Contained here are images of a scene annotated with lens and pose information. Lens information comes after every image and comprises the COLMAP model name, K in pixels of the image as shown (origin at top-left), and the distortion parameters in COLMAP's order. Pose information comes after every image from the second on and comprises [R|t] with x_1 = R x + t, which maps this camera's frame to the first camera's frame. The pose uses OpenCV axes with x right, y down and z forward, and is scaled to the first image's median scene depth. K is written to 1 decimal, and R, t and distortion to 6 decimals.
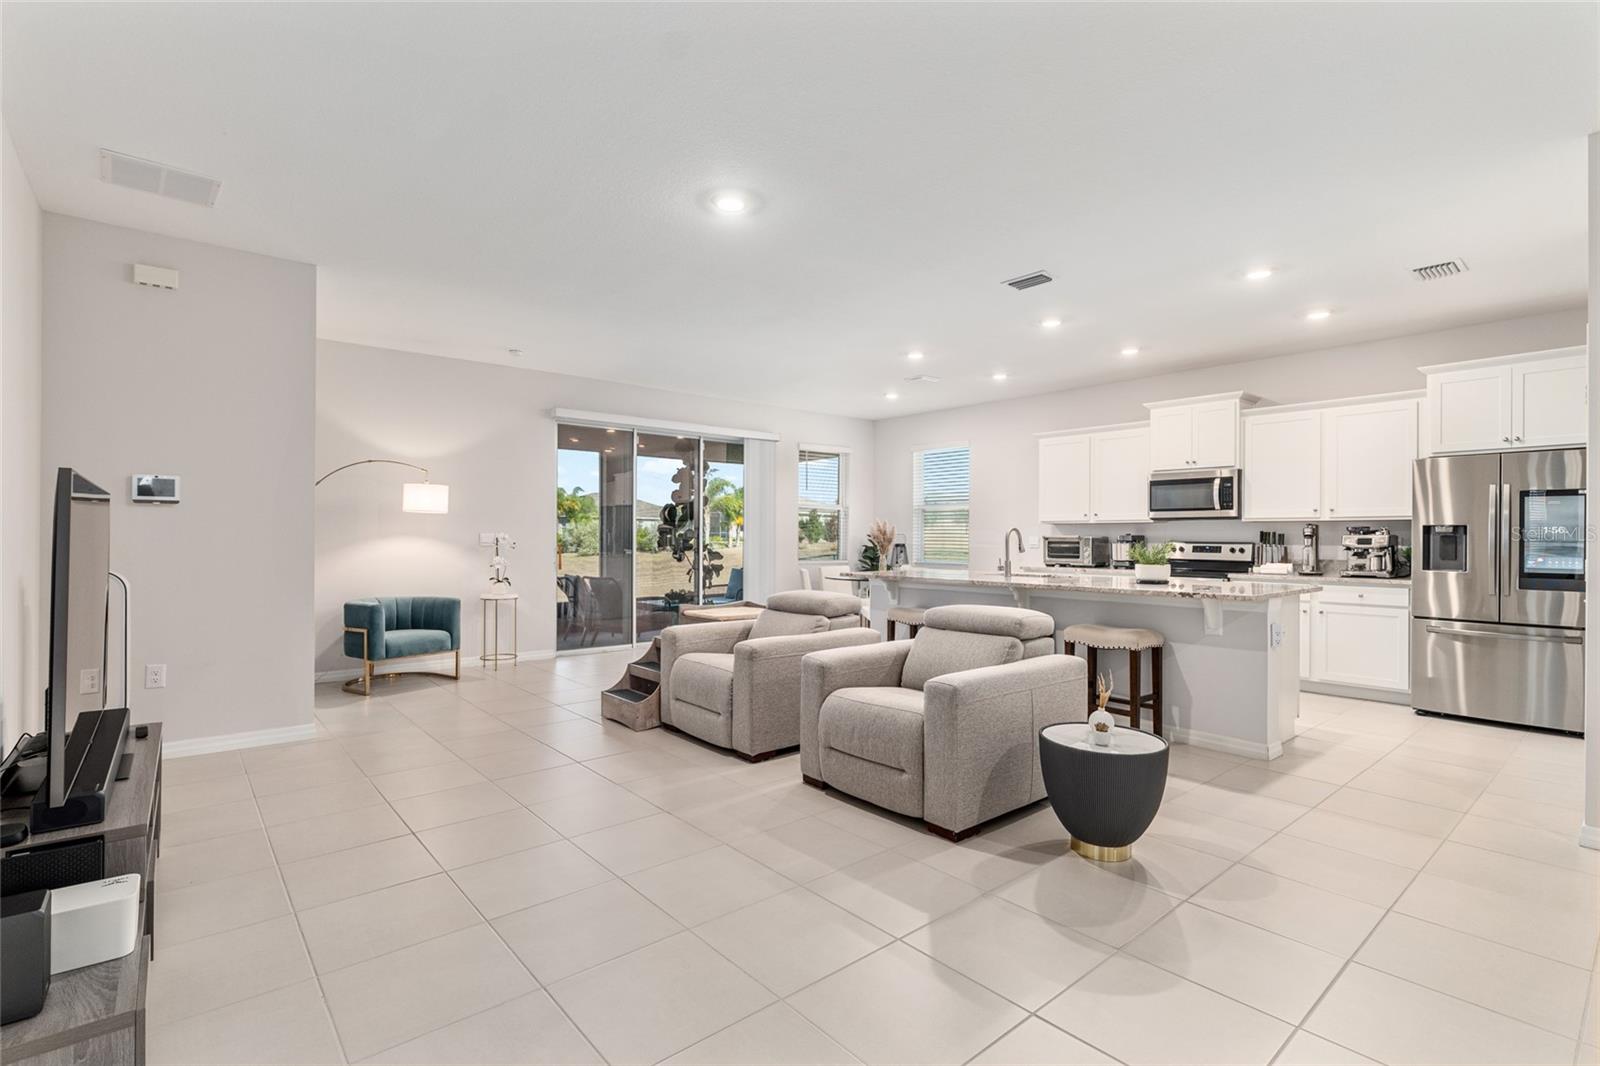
lens RADIAL K [[743.9, 0, 798.4], [0, 743.9, 535.9], [0, 0, 1]] dist [-0.000402, -0.000247]
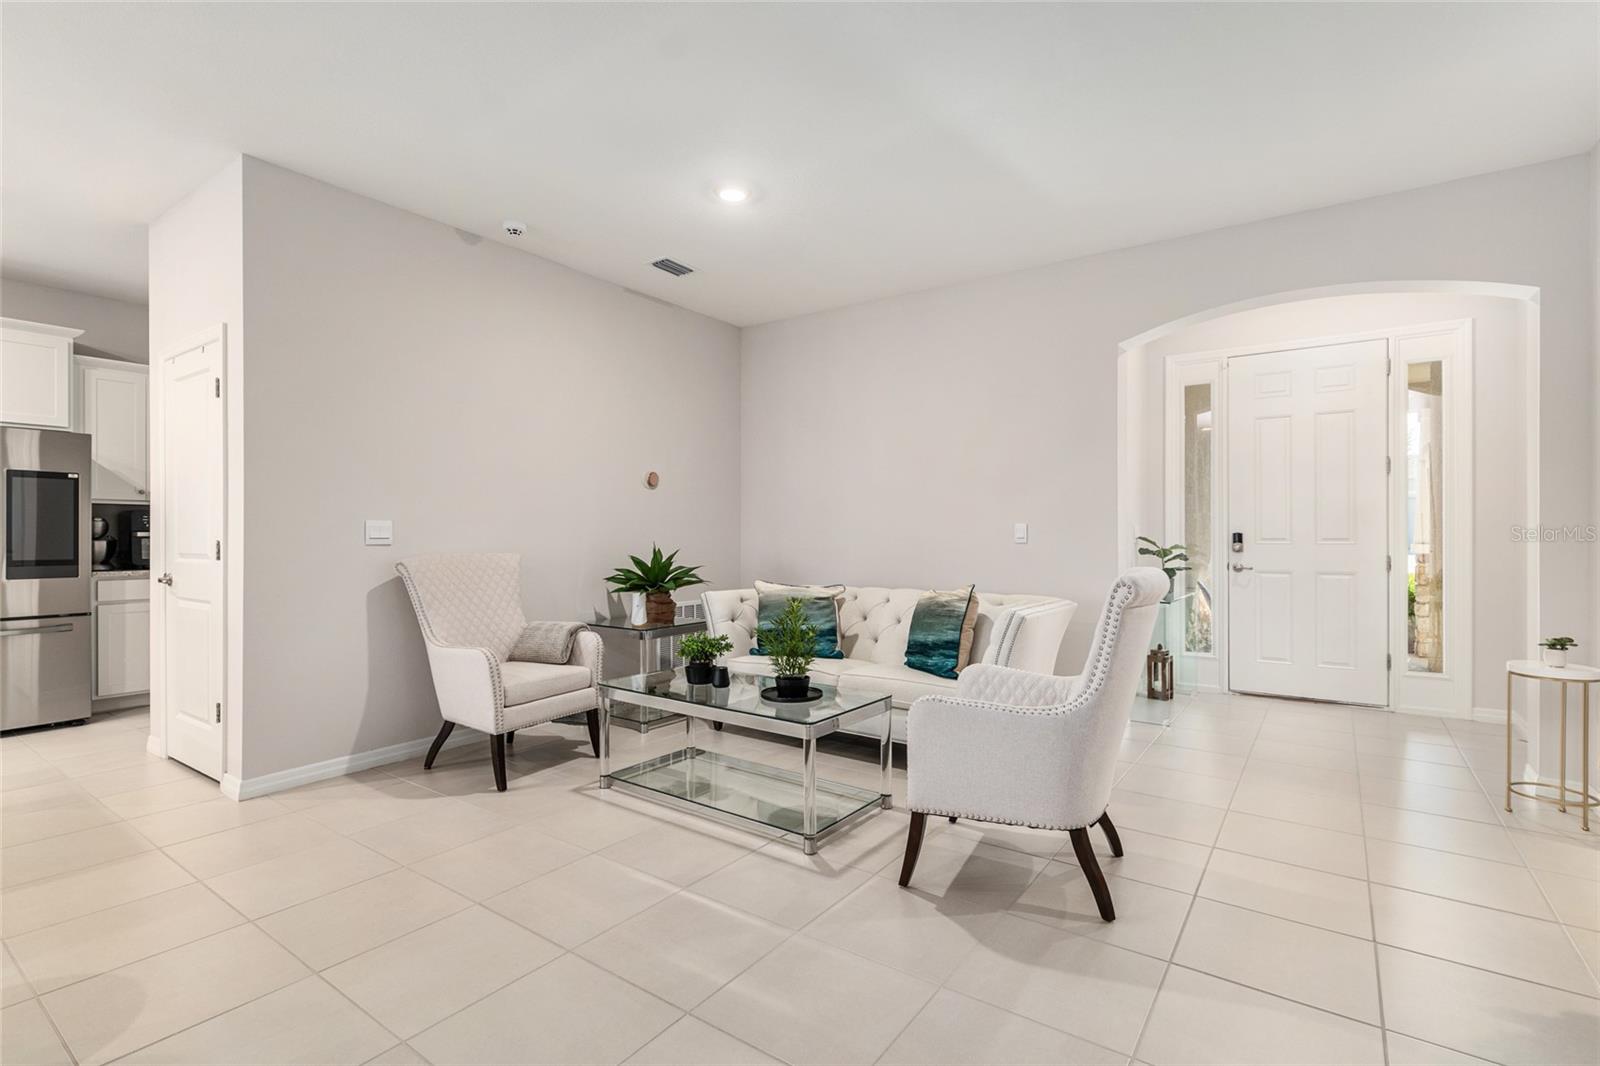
lens RADIAL K [[747.8, 0, 805.4], [0, 747.8, 532.7], [0, 0, 1]] dist [0.001718, -0.000059]
pose [[-0.241021, -0.002296, 0.970517, -0.101614], [-0.002976, 0.999994, 0.001627, 0.008459], [-0.970515, -0.002496, -0.241027, 0.217509]]
